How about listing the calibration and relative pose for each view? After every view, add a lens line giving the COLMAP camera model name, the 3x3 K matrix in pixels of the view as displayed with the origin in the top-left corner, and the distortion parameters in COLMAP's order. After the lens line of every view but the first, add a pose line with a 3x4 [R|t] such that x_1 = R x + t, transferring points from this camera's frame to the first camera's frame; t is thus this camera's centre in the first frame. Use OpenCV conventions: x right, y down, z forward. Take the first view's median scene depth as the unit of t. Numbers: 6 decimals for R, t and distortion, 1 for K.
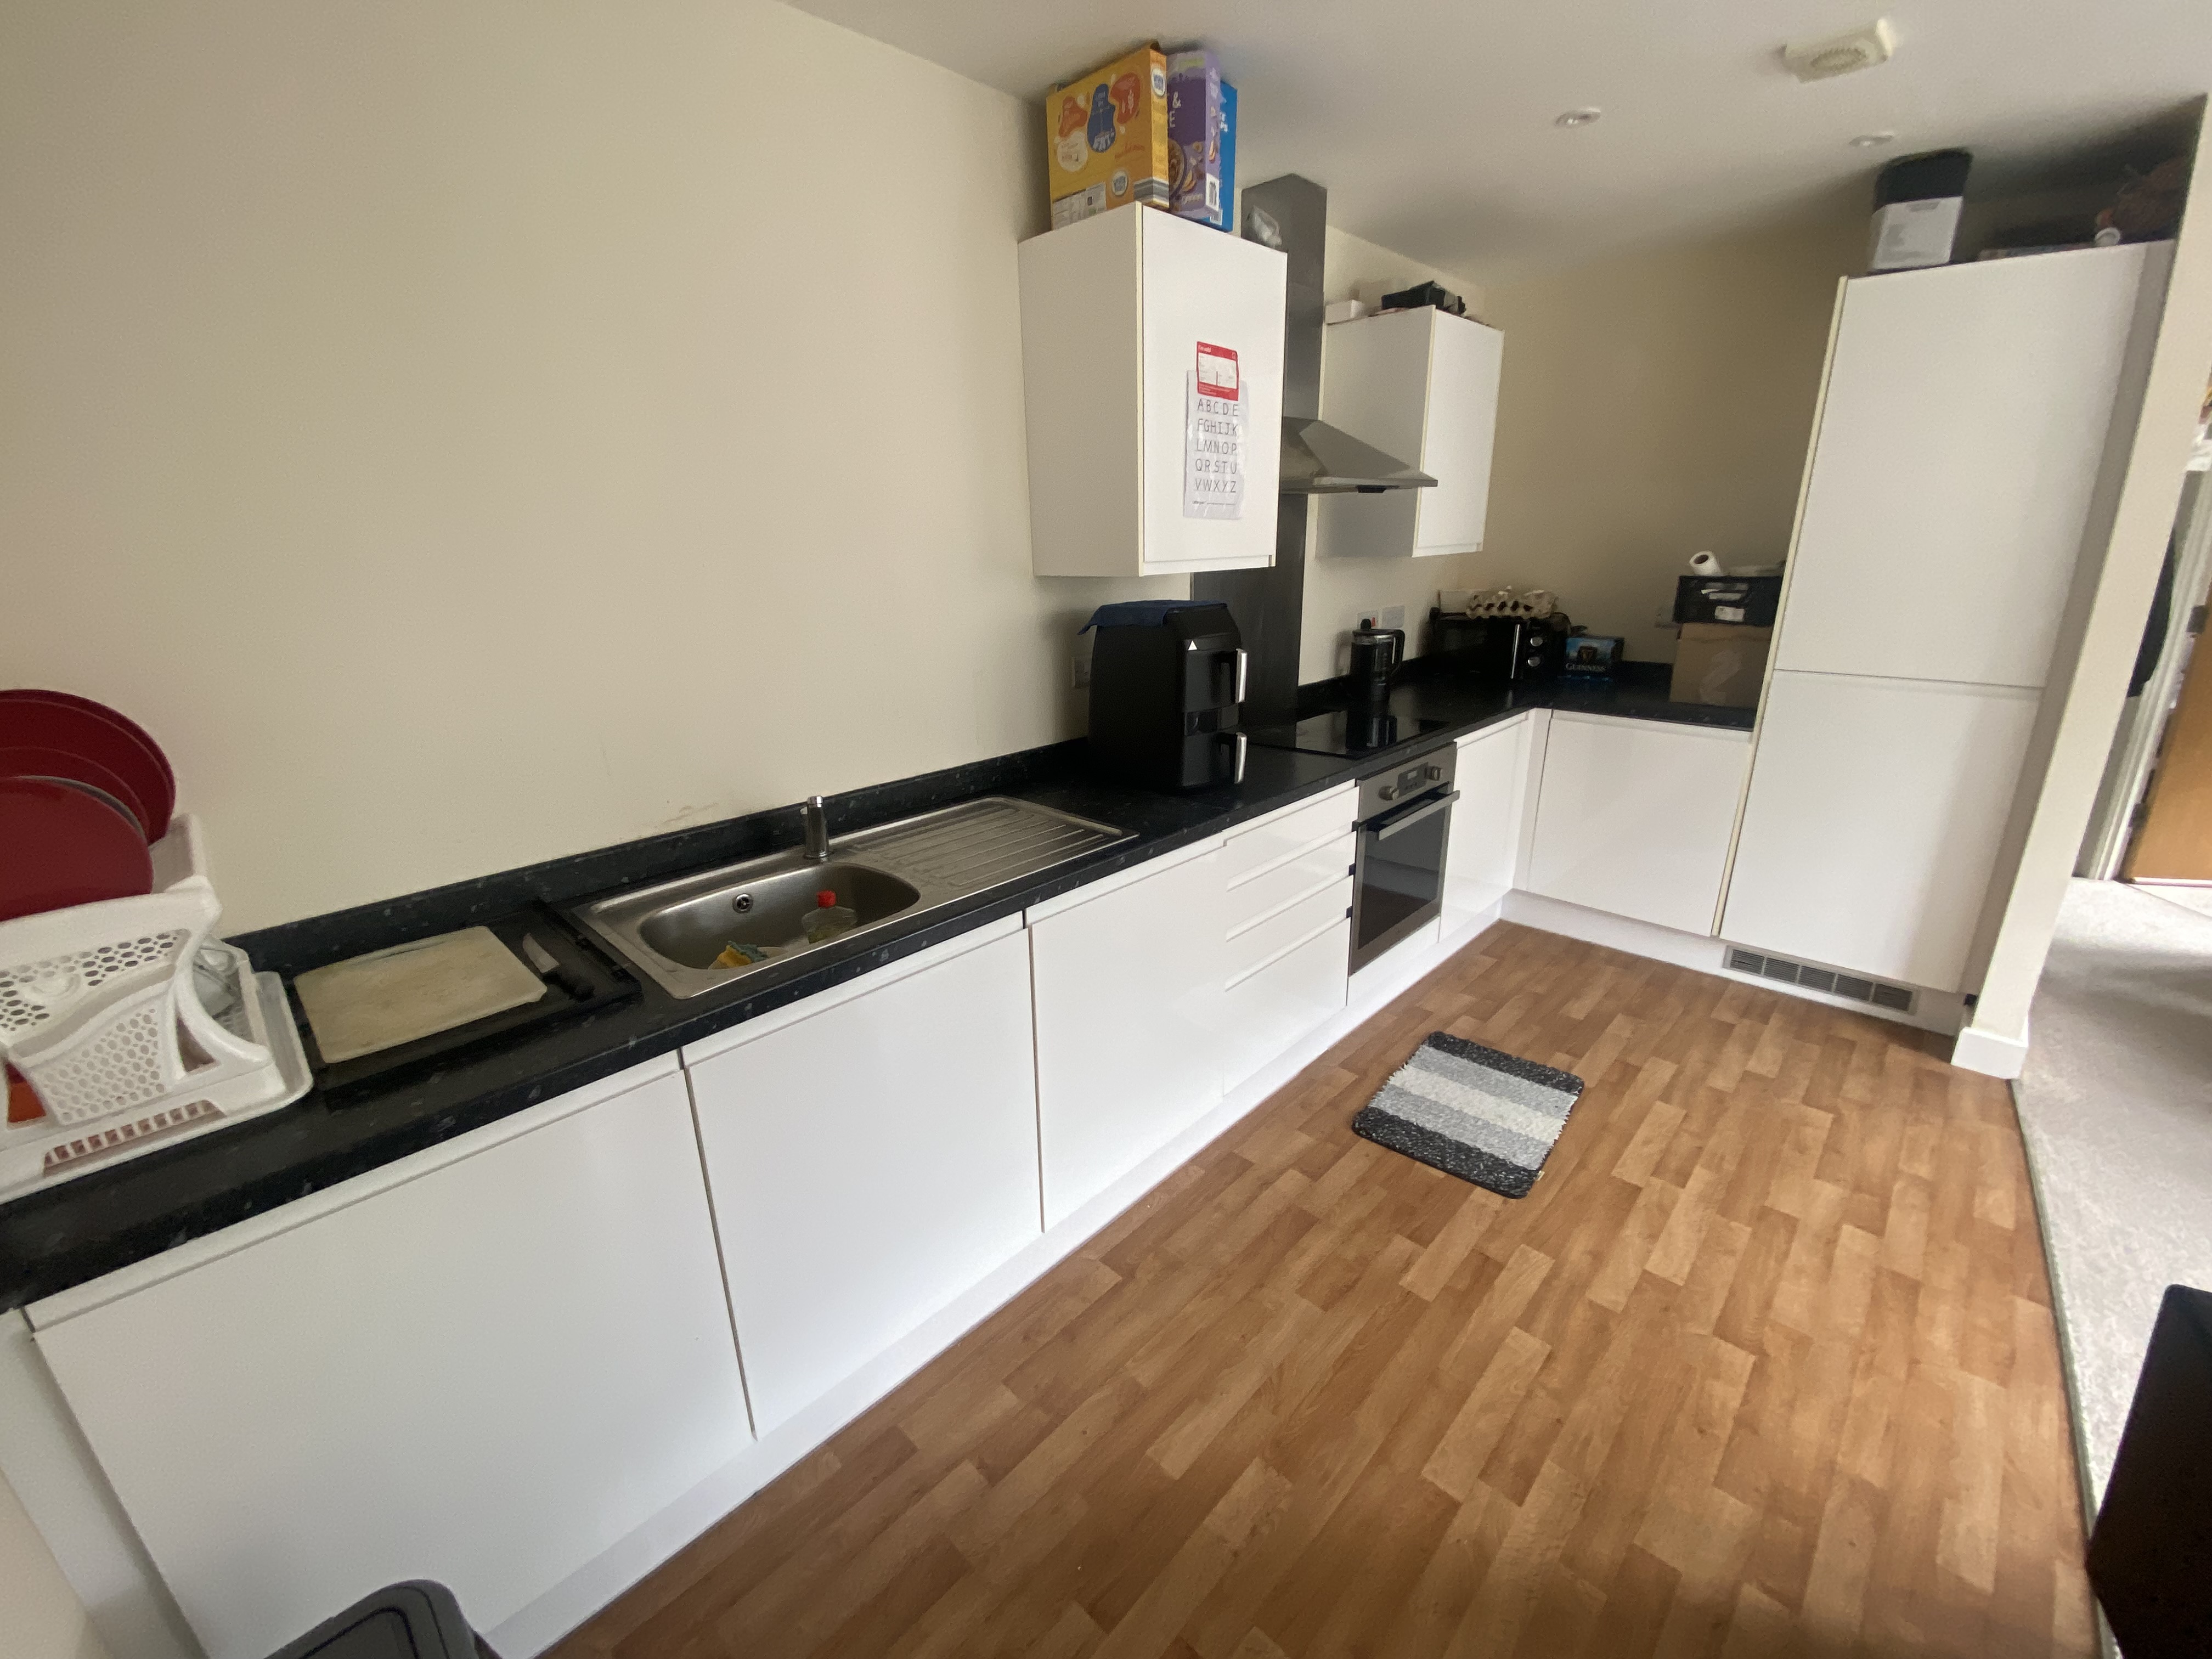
lens RADIAL K [[920.8, 0, 1103.3], [0, 920.8, 824.2], [0, 0, 1]] dist [0.000955, -0.016321]
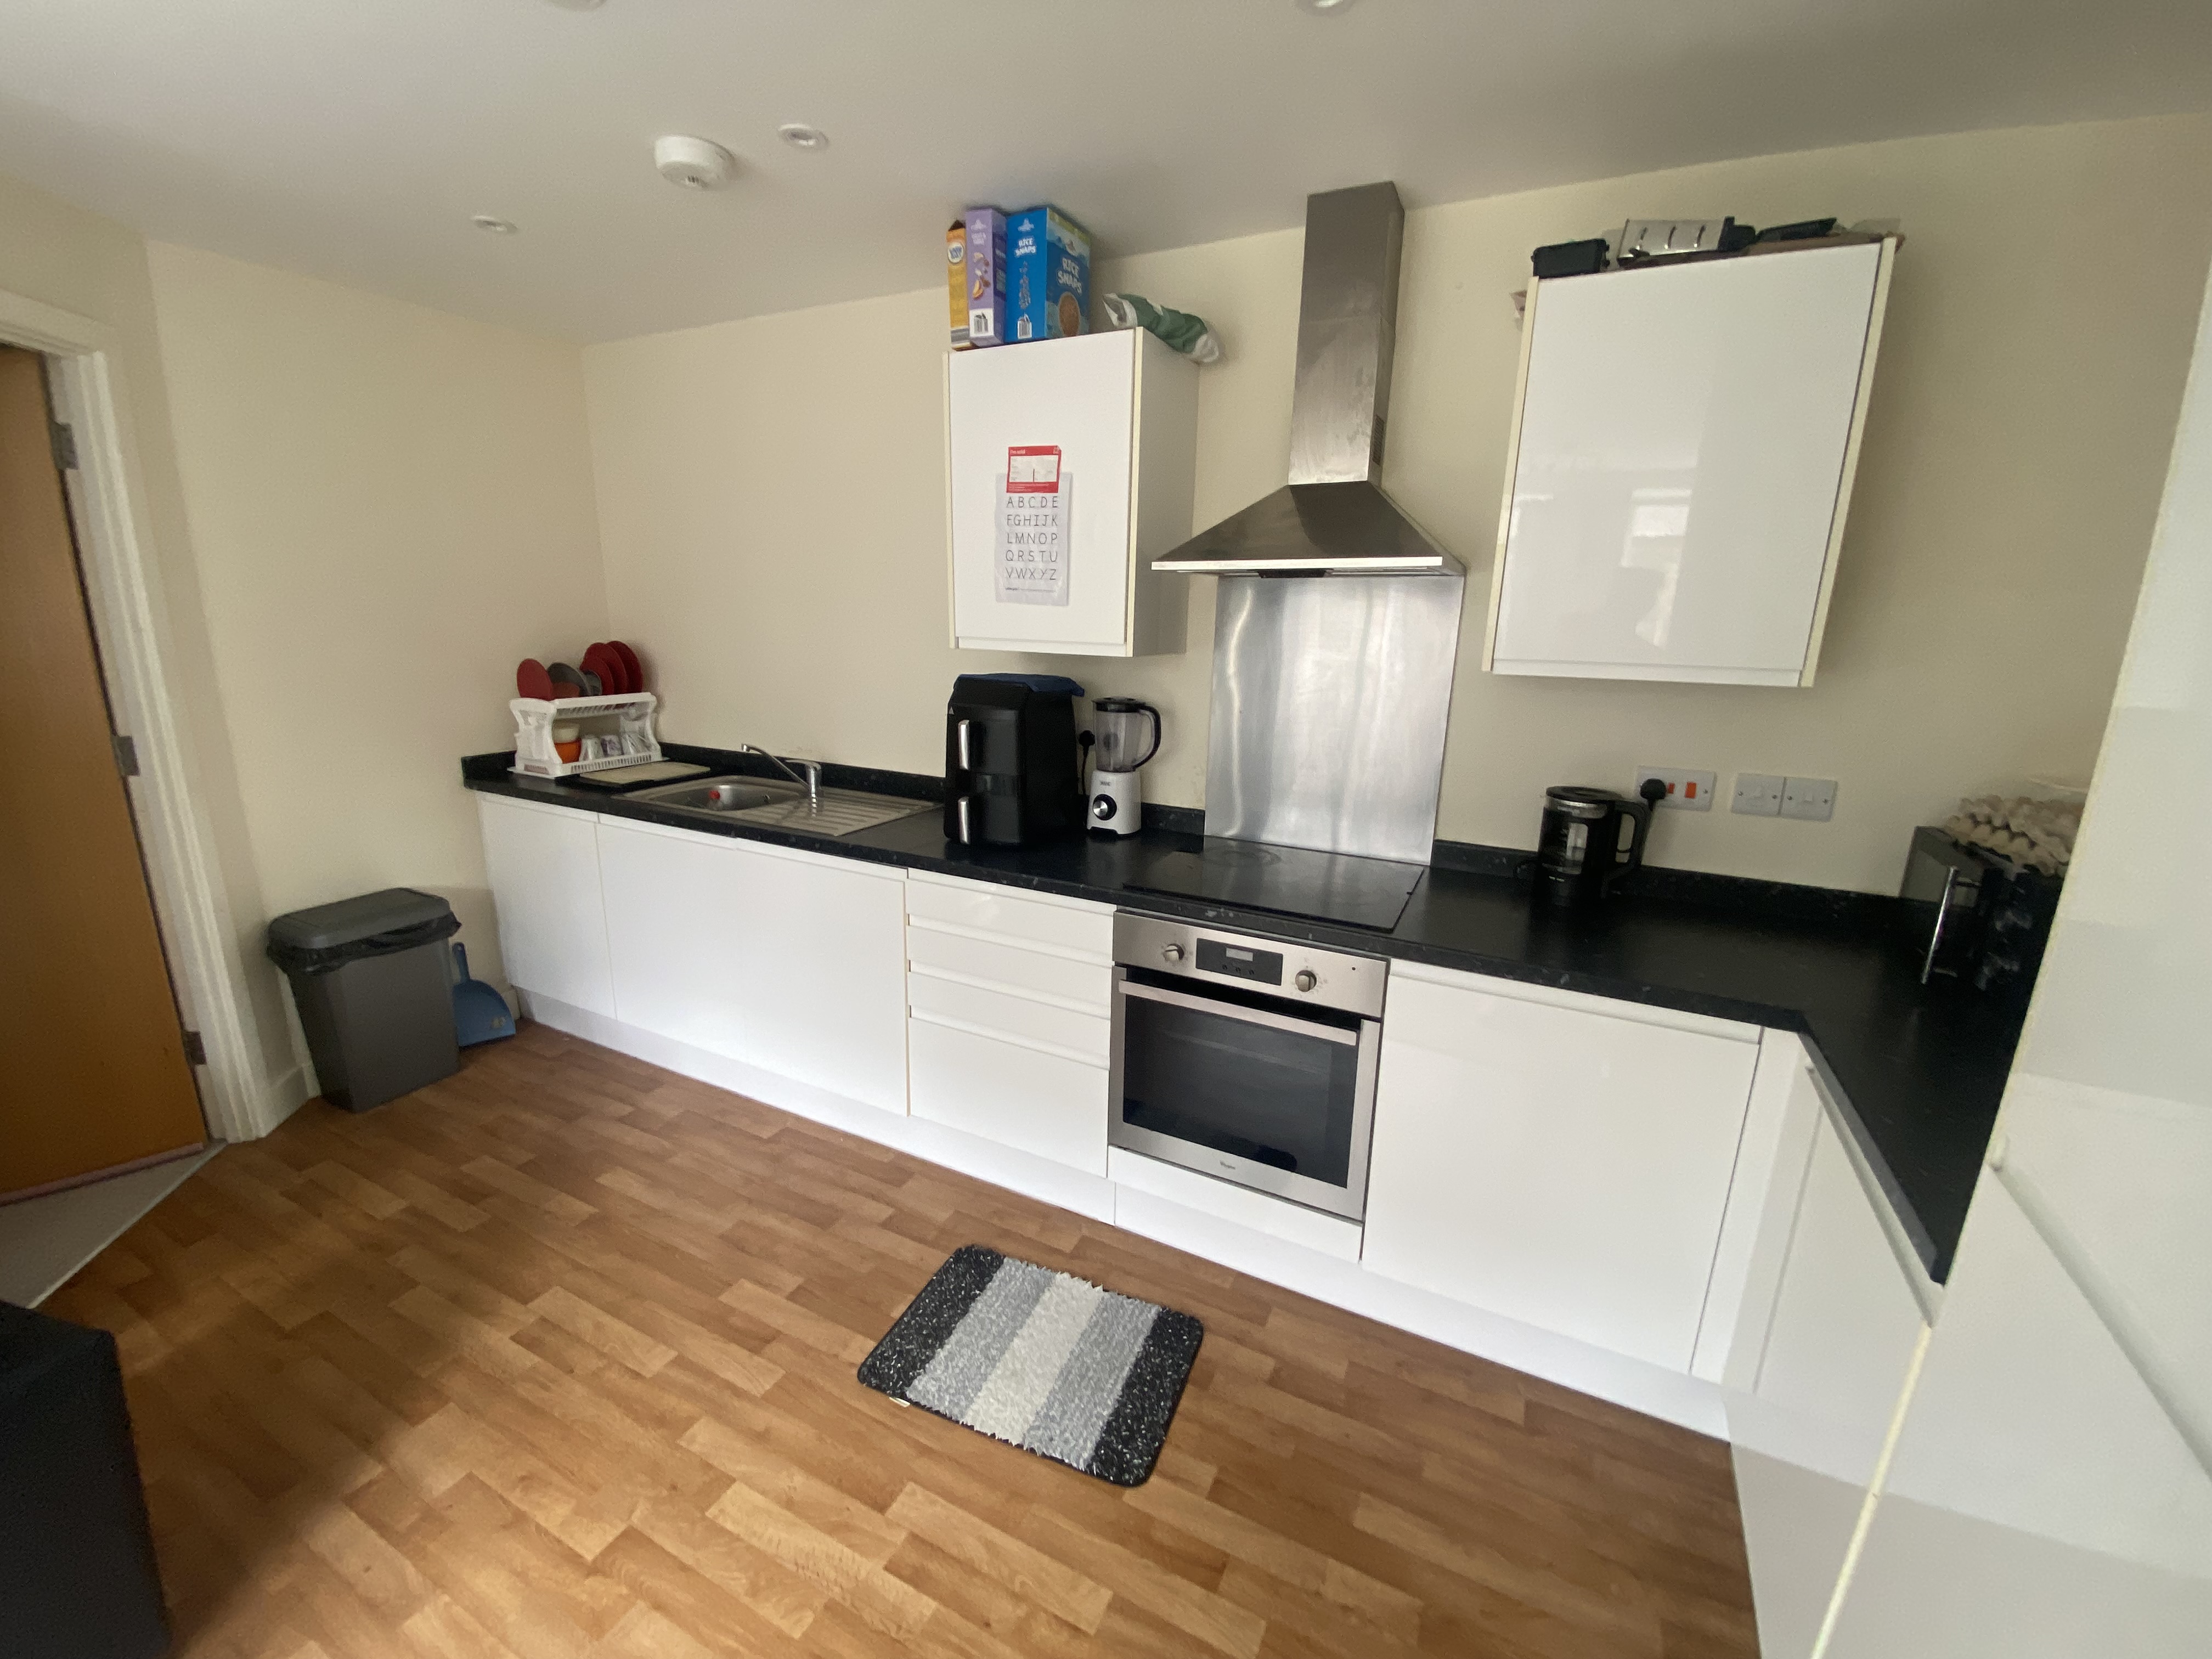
lens RADIAL K [[920.8, 0, 1103.3], [0, 920.8, 824.2], [0, 0, 1]] dist [0.000955, -0.016321]
pose [[0.282449, 0.250447, -0.926012, 1.341934], [-0.319718, 0.934703, 0.155279, -0.325615], [0.904435, 0.252205, 0.344078, 0.880649]]
